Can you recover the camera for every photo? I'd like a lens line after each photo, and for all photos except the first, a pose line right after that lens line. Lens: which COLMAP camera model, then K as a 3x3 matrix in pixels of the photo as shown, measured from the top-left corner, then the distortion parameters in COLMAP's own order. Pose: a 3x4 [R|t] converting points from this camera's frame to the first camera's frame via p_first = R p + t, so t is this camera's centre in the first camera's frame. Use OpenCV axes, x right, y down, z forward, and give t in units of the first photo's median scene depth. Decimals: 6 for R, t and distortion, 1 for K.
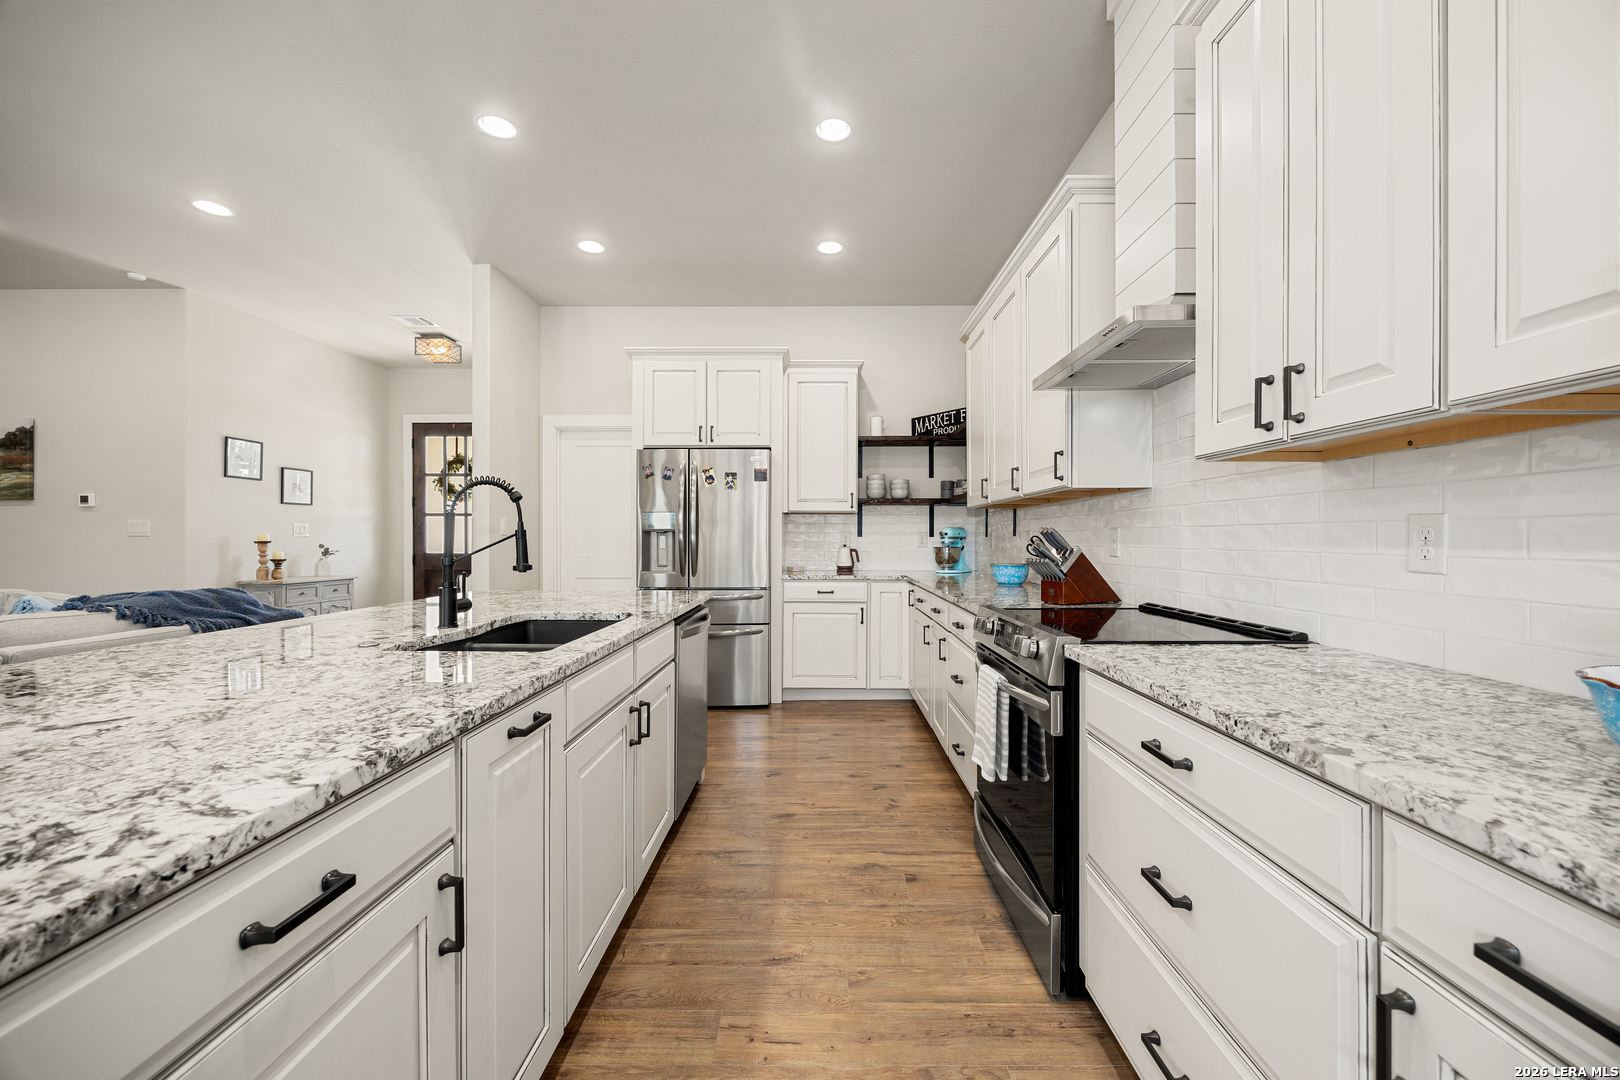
lens RADIAL K [[622.4, 0, 810.0], [0, 622.4, 540.0], [0, 0, 1]] dist [0.005308, -0.000002]
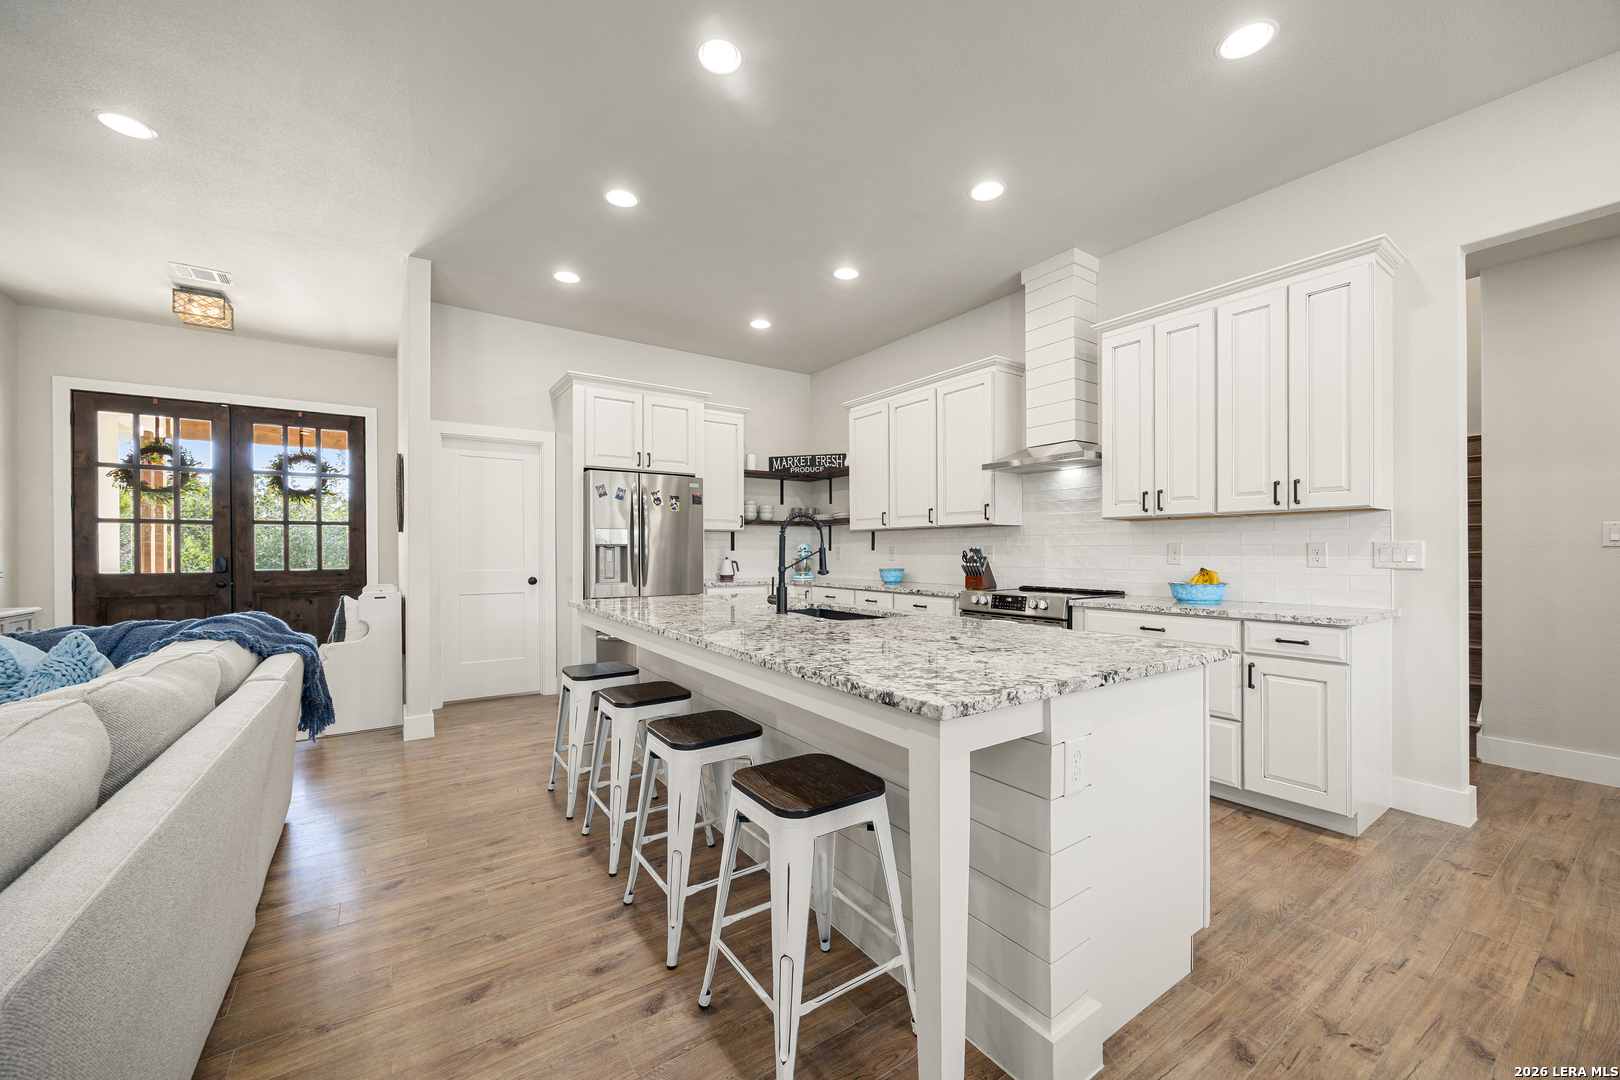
lens RADIAL K [[633.6, 0, 814.5], [0, 633.6, 542.2], [0, 0, 1]] dist [0.007645, 0.000139]
pose [[0.812591, 0.006697, 0.582796, -0.524290], [0.003183, 0.999868, -0.015928, -0.001674], [-0.582825, 0.014798, 0.812463, -0.098837]]
